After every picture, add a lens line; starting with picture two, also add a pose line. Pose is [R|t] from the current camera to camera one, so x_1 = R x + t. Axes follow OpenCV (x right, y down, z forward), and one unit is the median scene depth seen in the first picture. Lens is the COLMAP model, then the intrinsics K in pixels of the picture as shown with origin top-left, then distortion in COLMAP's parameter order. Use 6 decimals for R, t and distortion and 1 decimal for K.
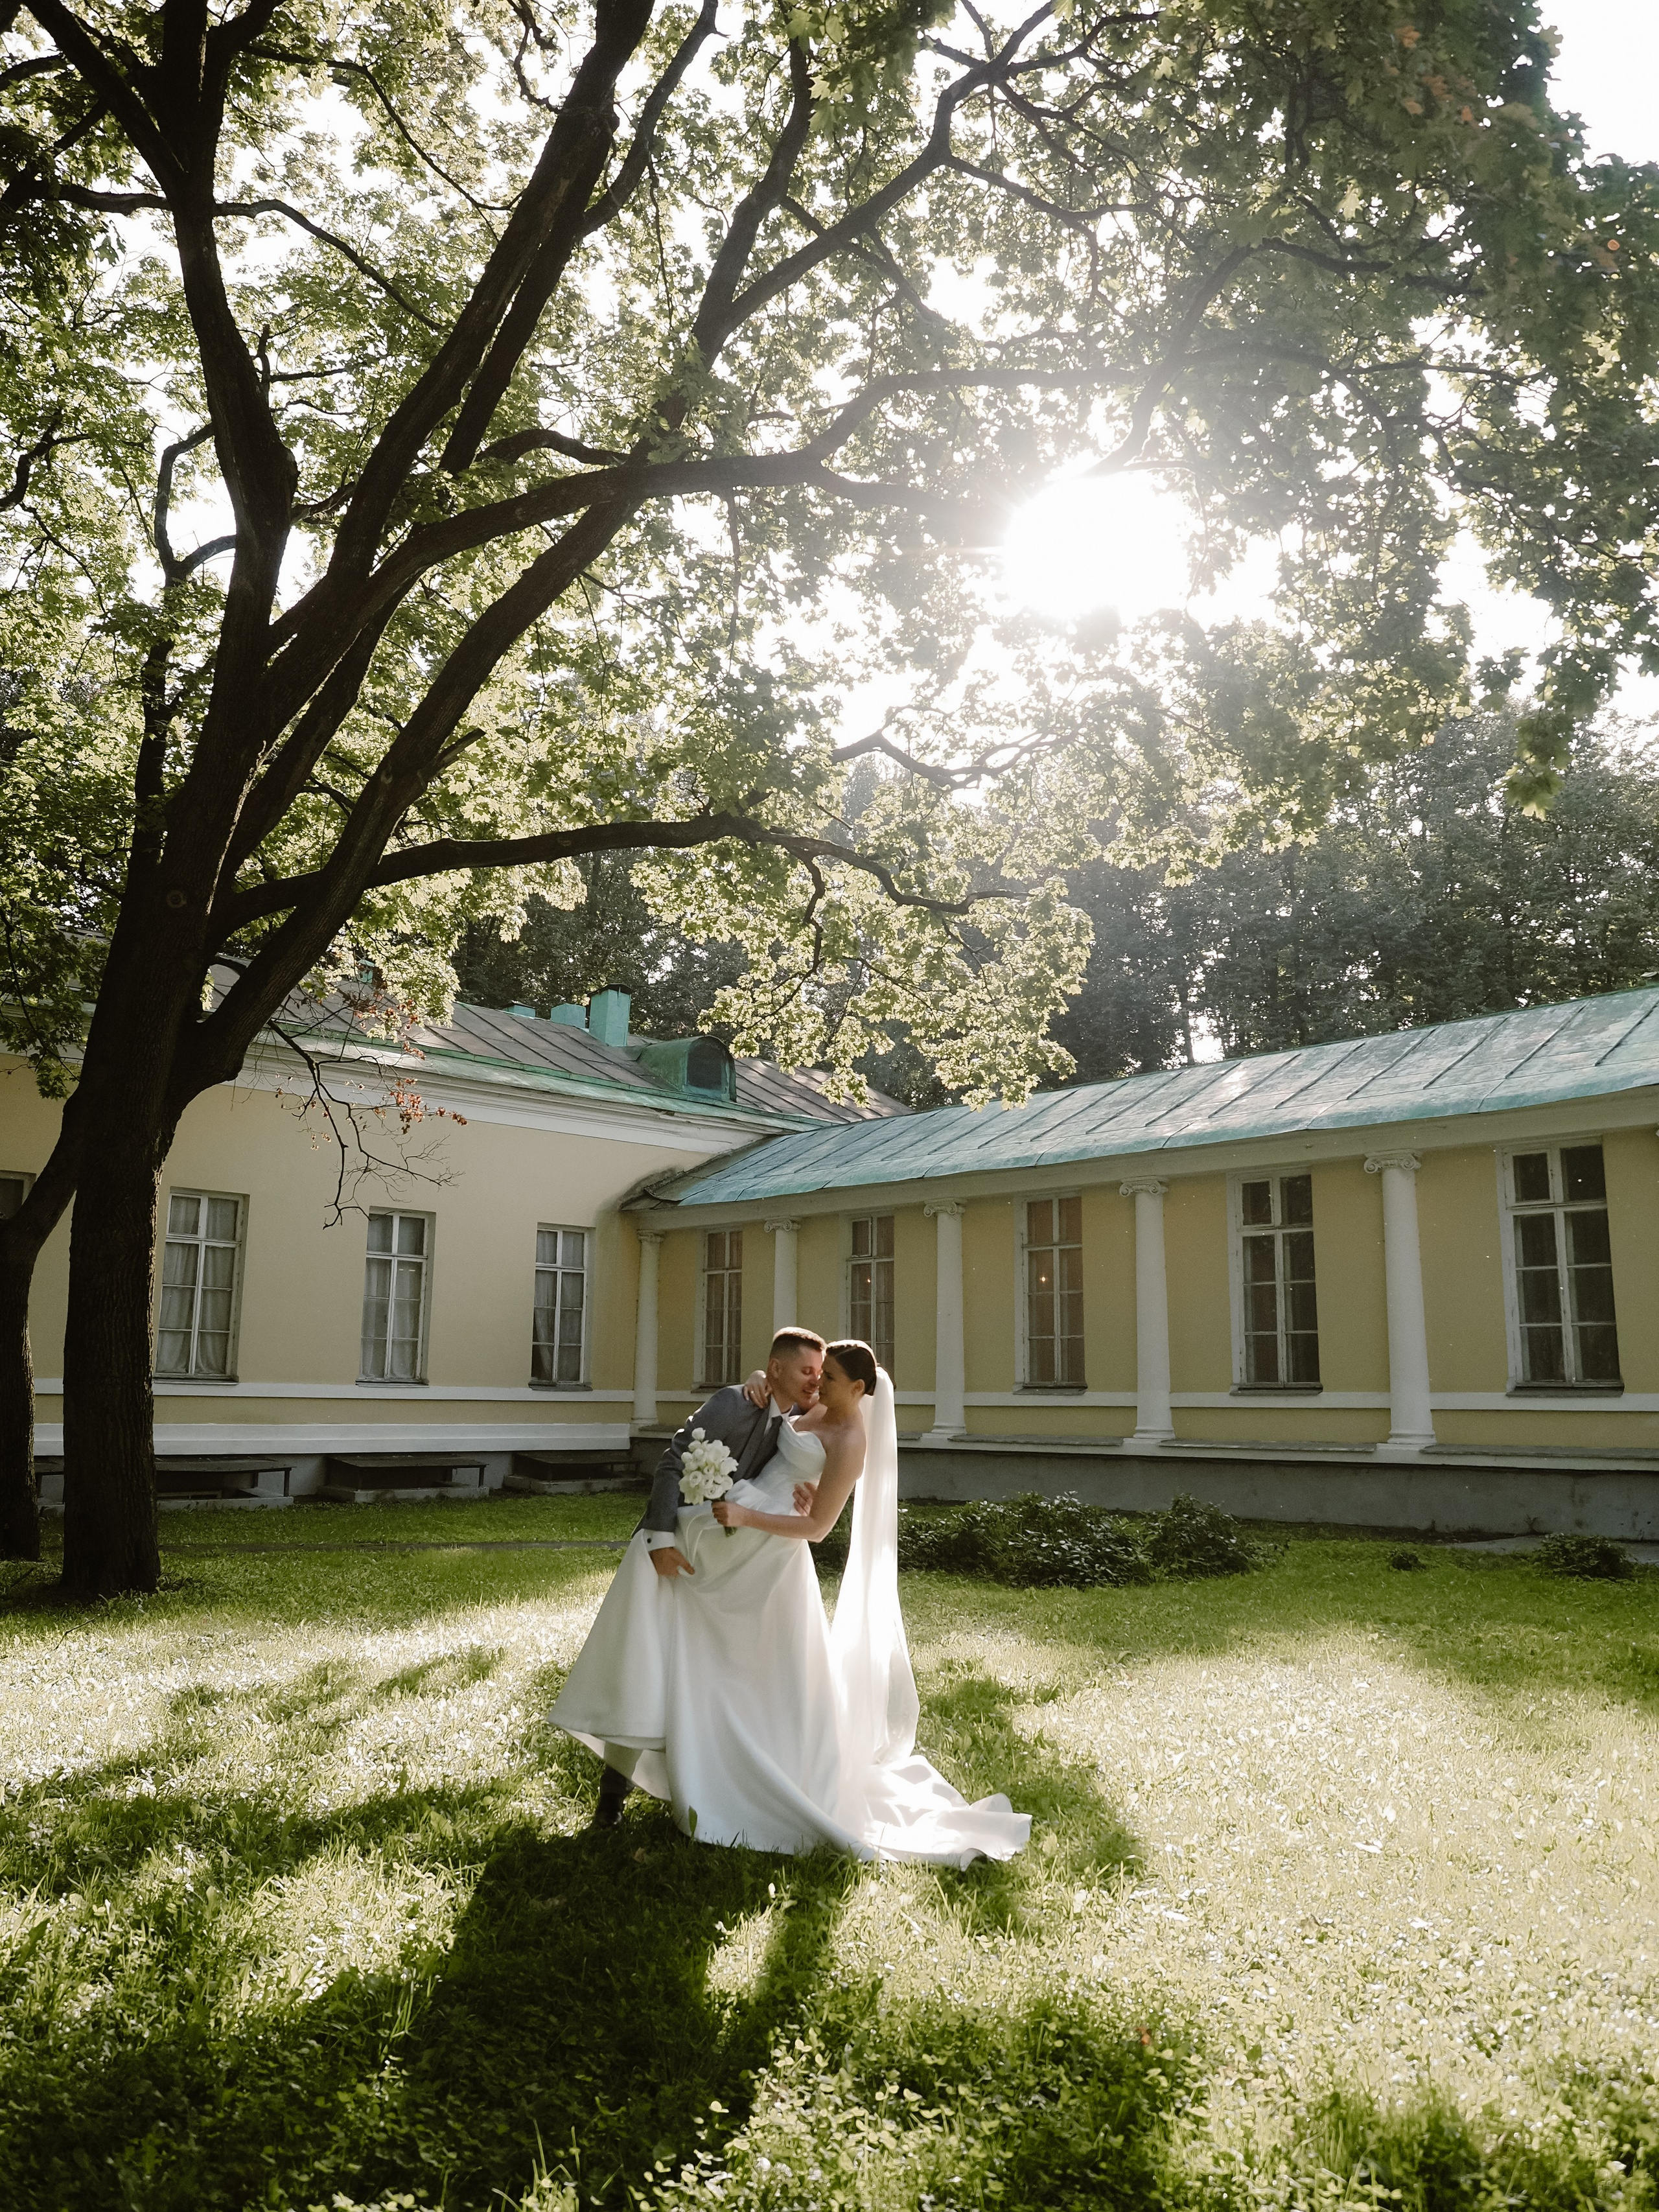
lens RADIAL K [[1684.5, 0, 836.8], [0, 1684.5, 1077.7], [0, 0, 1]] dist [-0.011660, 0.001198]
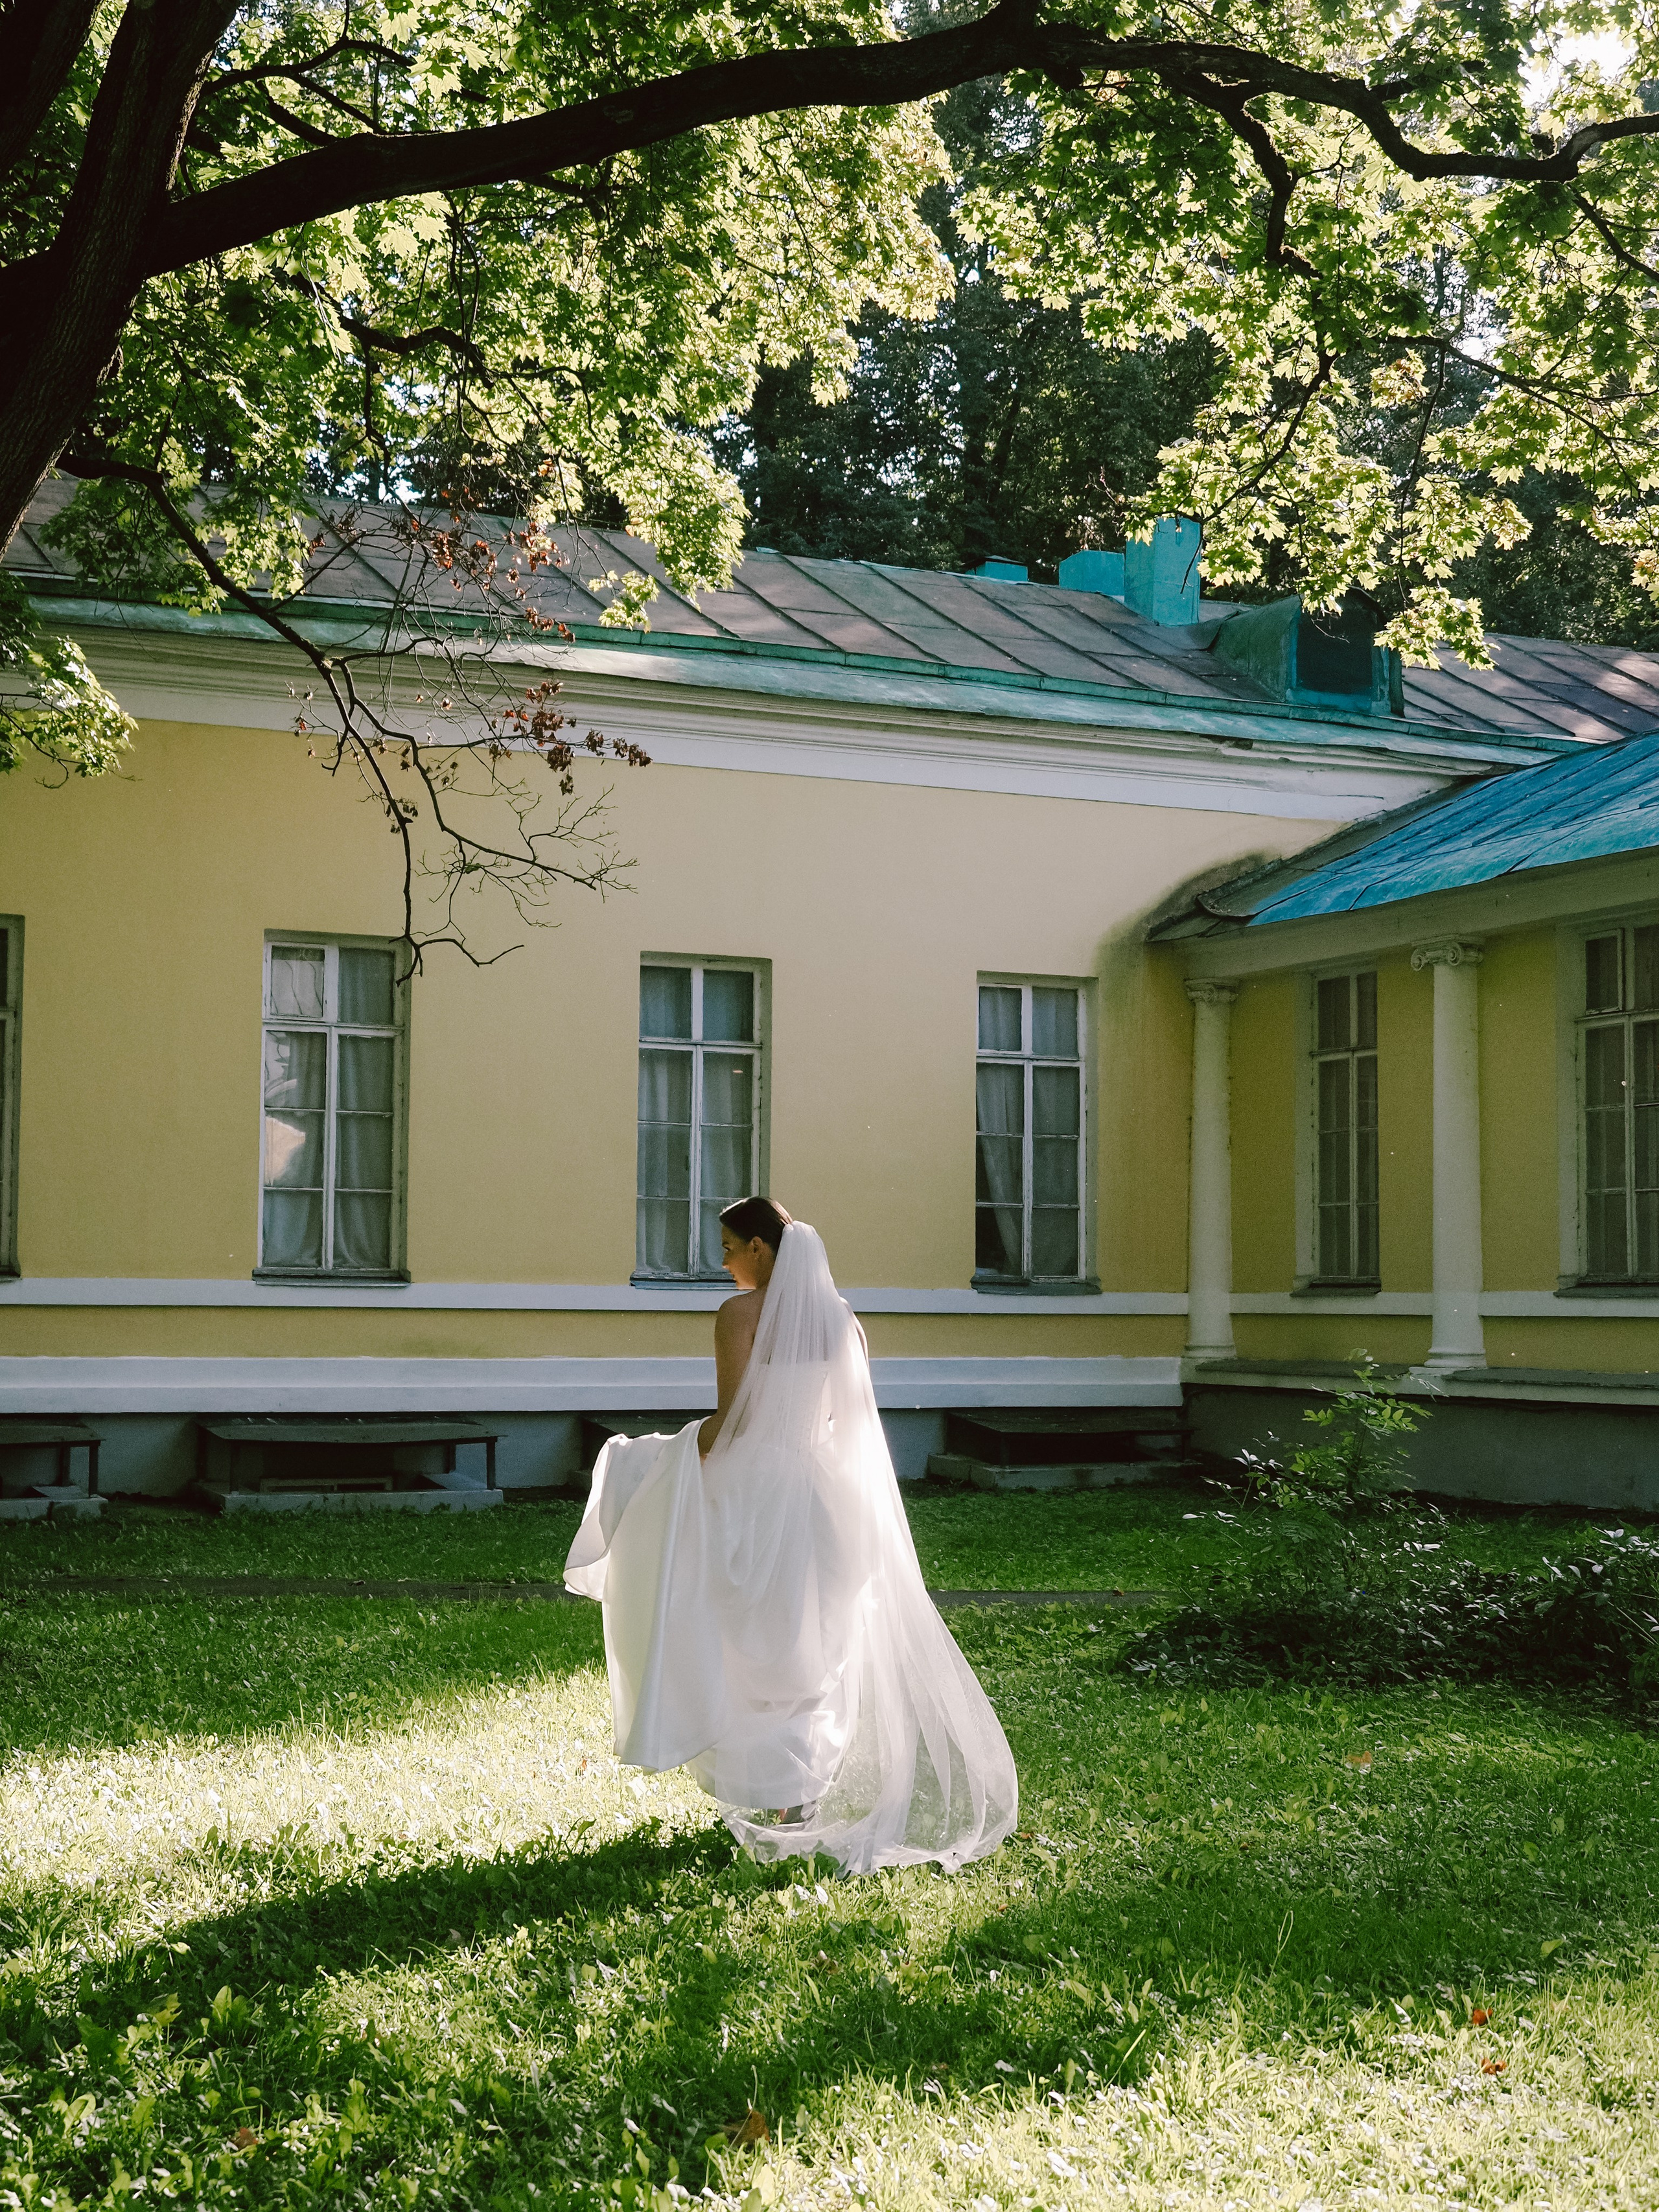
lens RADIAL K [[3048.8, 0, 764.1], [0, 3048.8, 1102.5], [0, 0, 1]] dist [-0.004782, -0.033678]
pose [[0.939372, -0.026764, -0.341853, 0.113034], [0.067403, 0.991911, 0.107558, 0.030605], [0.336209, -0.124079, 0.933578, 0.152099]]
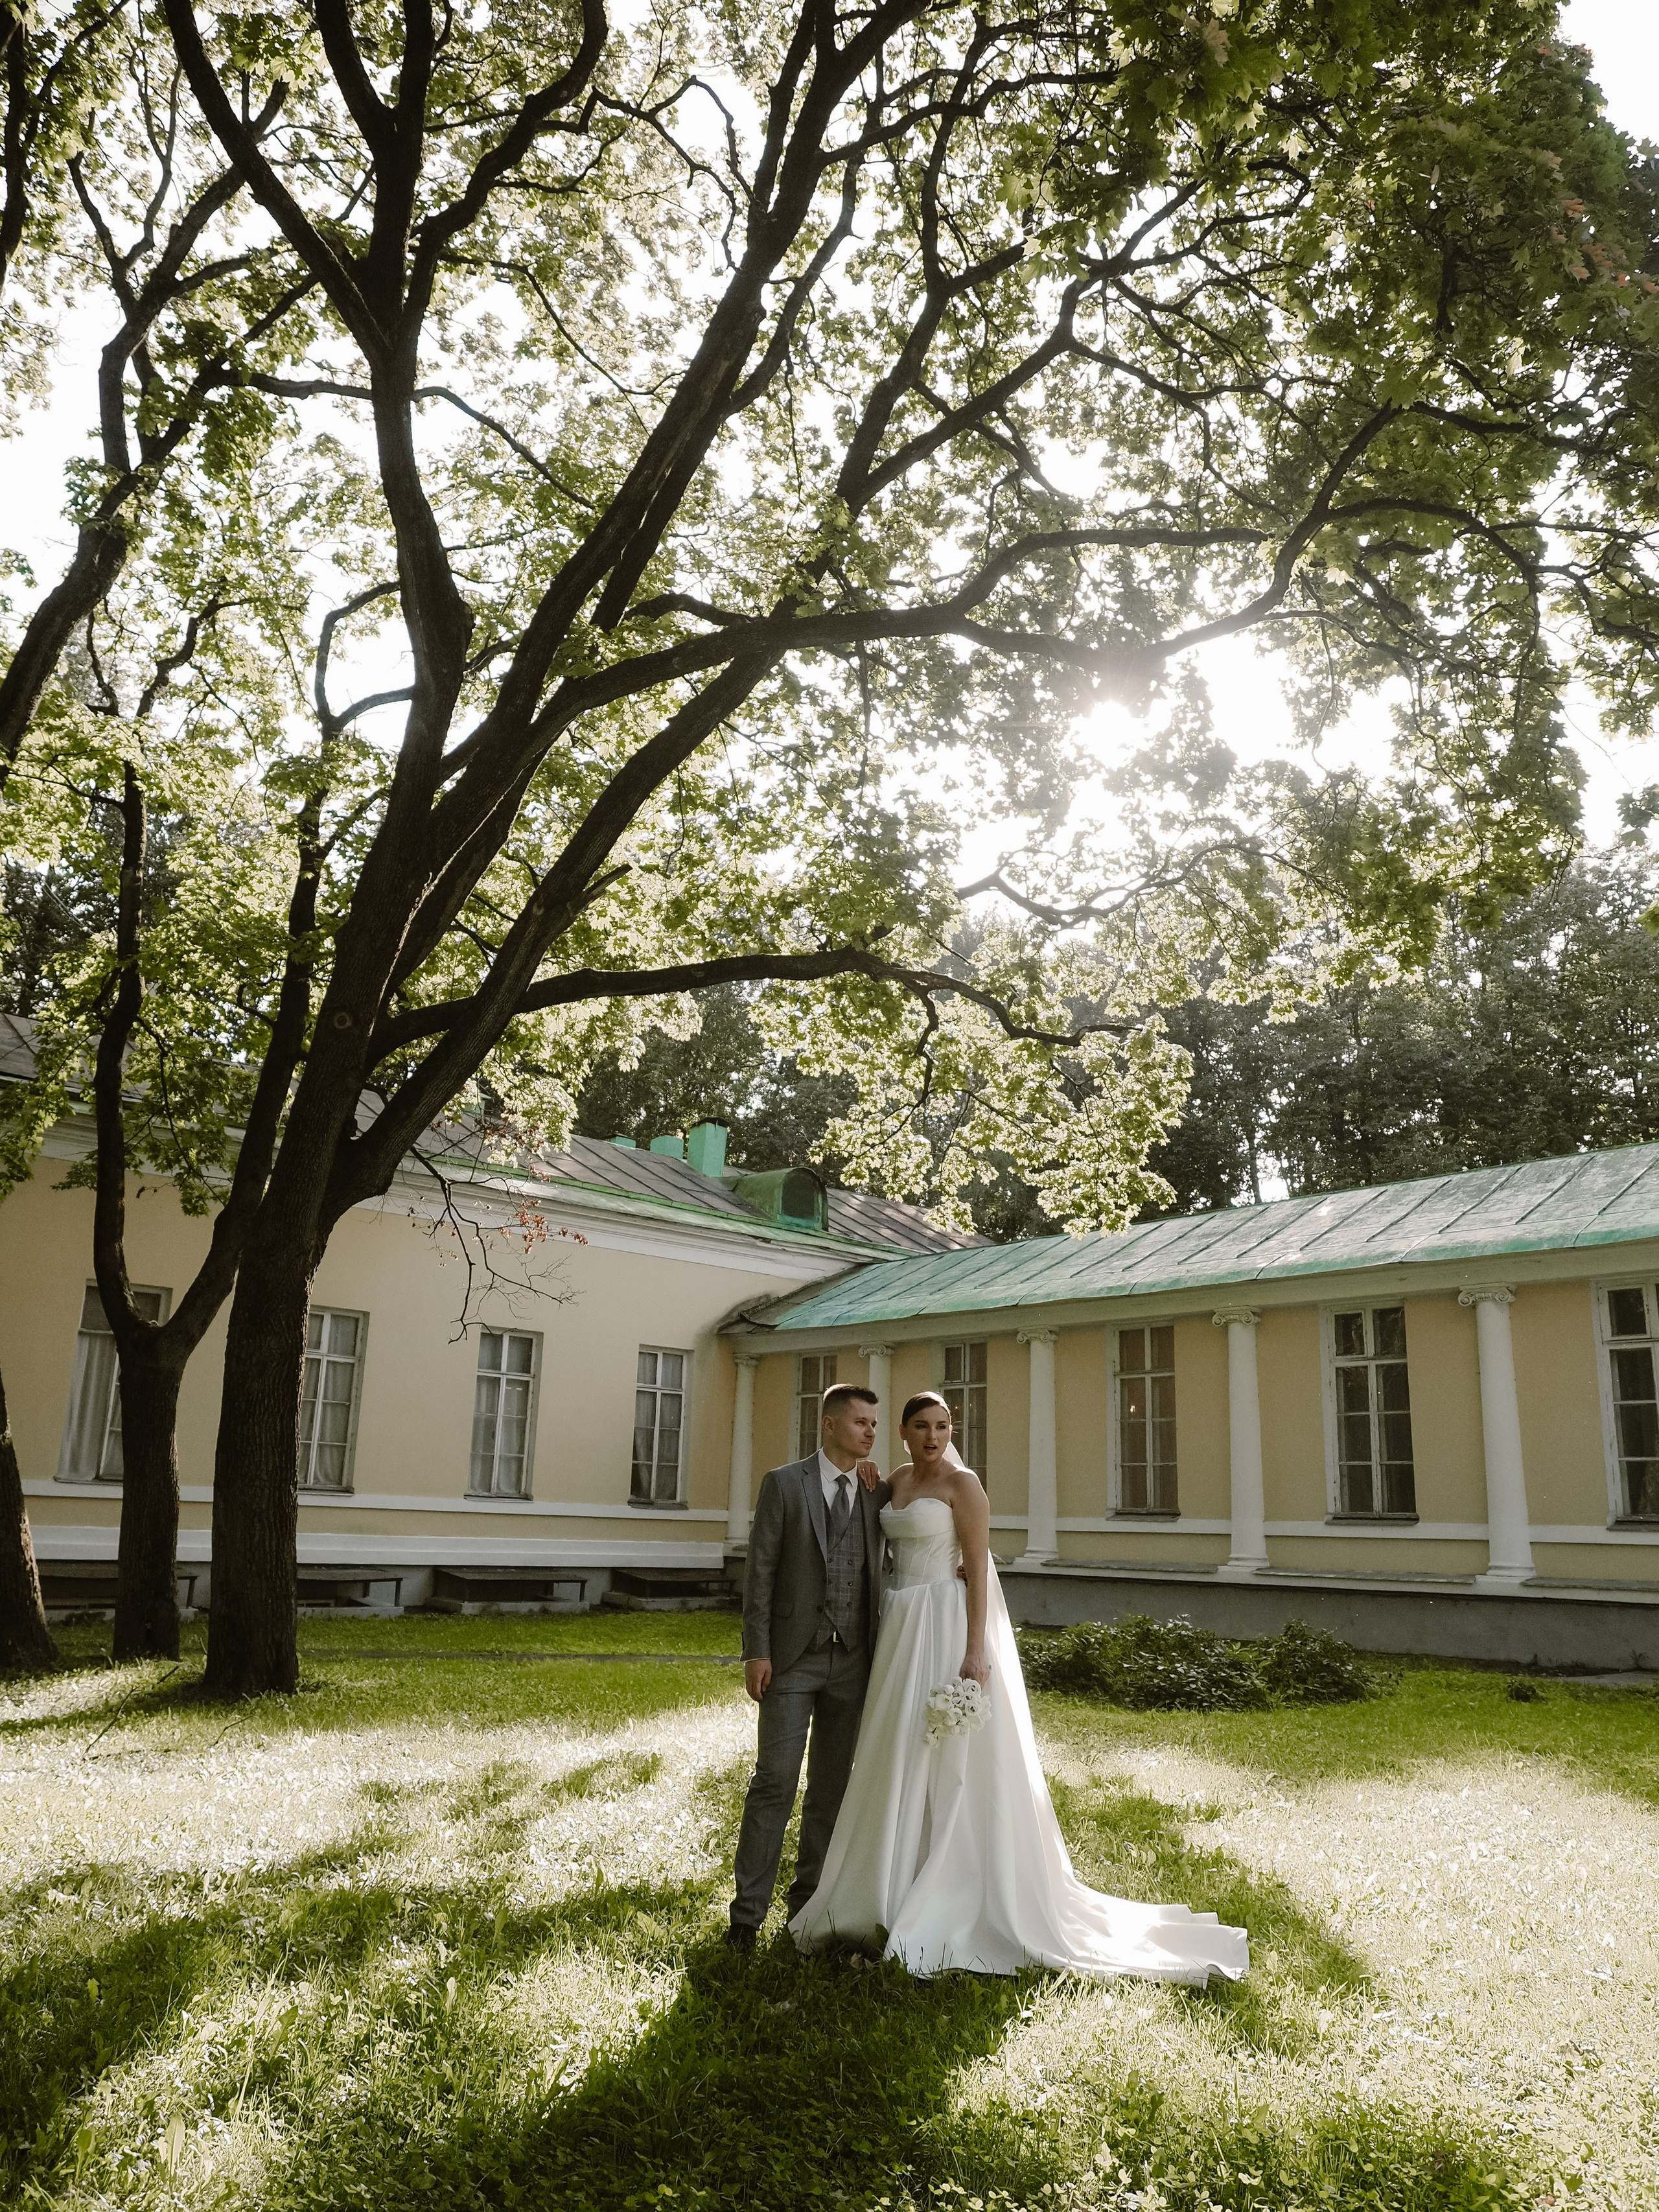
lens RADIAL K [[1608.8, 0, 849.5], [0, 1608.8, 1095.7], [0, 0, 1]] dist [-0.010704, 0.002756]
pose [[0.999360, 0.011627, -0.033839, -0.023976], [-0.014093, 0.997189, -0.073592, 0.006255], [0.032888, 0.074022, 0.996714, 0.005516]]
